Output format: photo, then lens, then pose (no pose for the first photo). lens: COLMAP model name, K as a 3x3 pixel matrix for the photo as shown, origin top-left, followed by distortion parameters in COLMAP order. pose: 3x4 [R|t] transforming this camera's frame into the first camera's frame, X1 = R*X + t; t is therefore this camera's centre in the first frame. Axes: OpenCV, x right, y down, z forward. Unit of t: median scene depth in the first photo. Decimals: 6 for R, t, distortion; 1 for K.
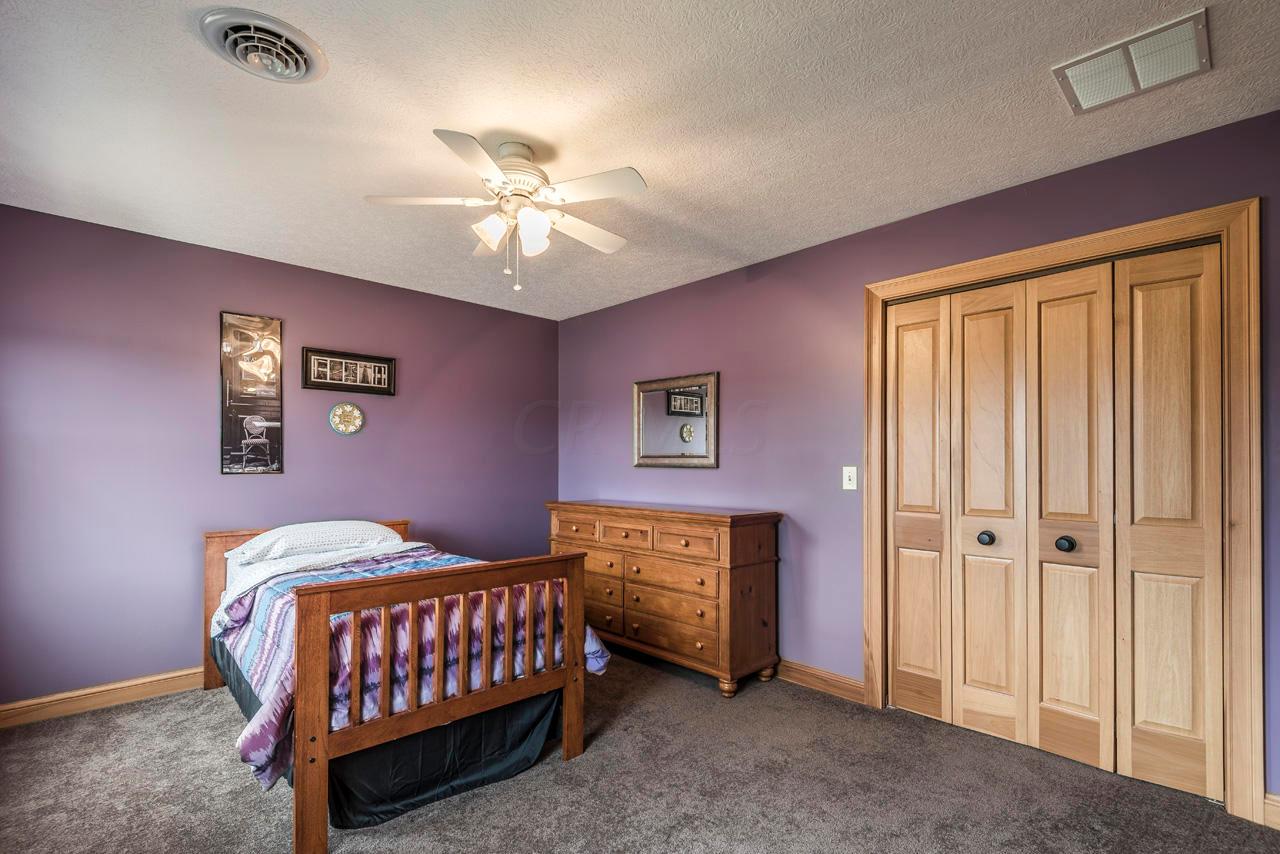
lens RADIAL K [[588.0, 0, 633.4], [0, 588.0, 458.2], [0, 0, 1]] dist [0.001666, -0.000052]
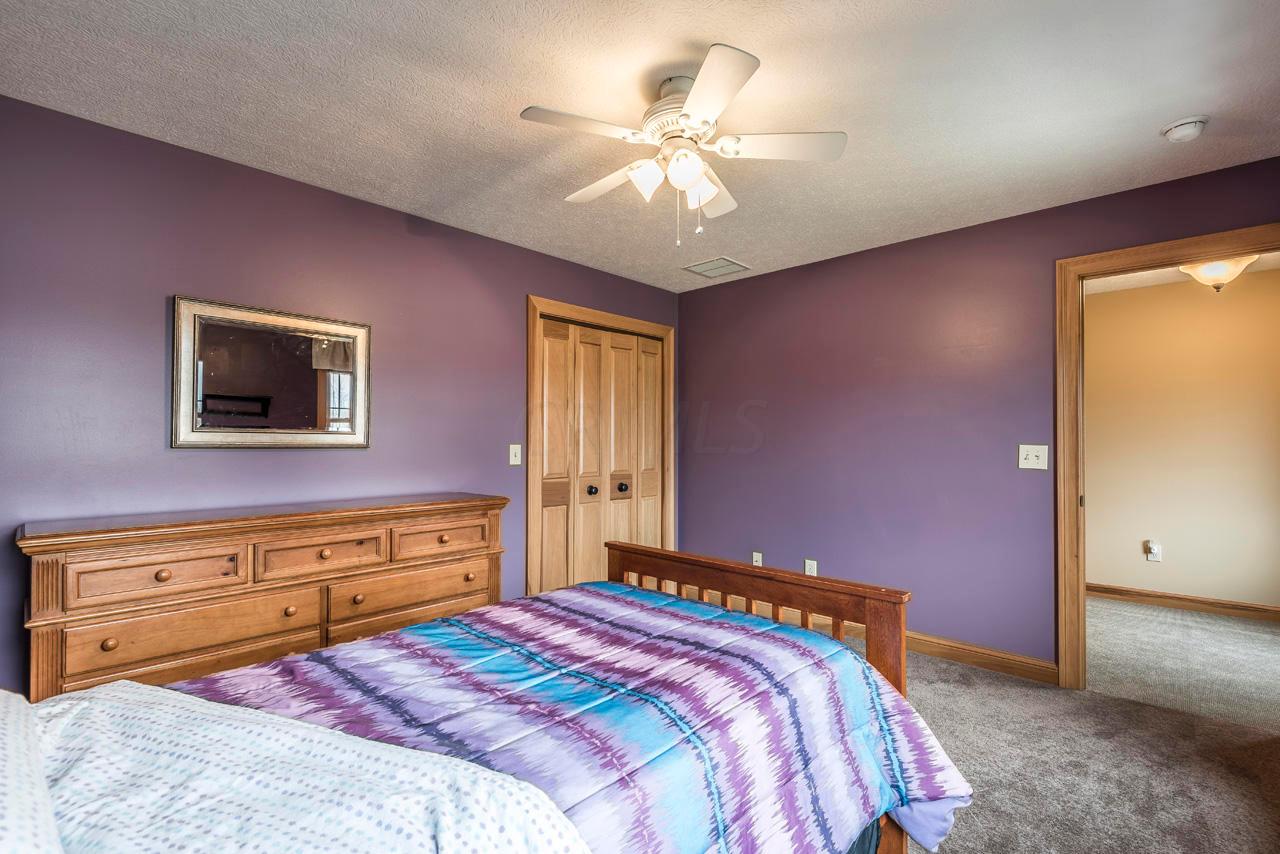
lens RADIAL K [[571.0, 0, 646.9], [0, 571.0, 431.1], [0, 0, 1]] dist [0.000265, -0.000208]
pose [[-0.060850, 0.016733, 0.998007, -0.769031], [-0.010130, 0.999798, -0.017381, 0.004325], [-0.998096, -0.011168, -0.060668, 0.804168]]
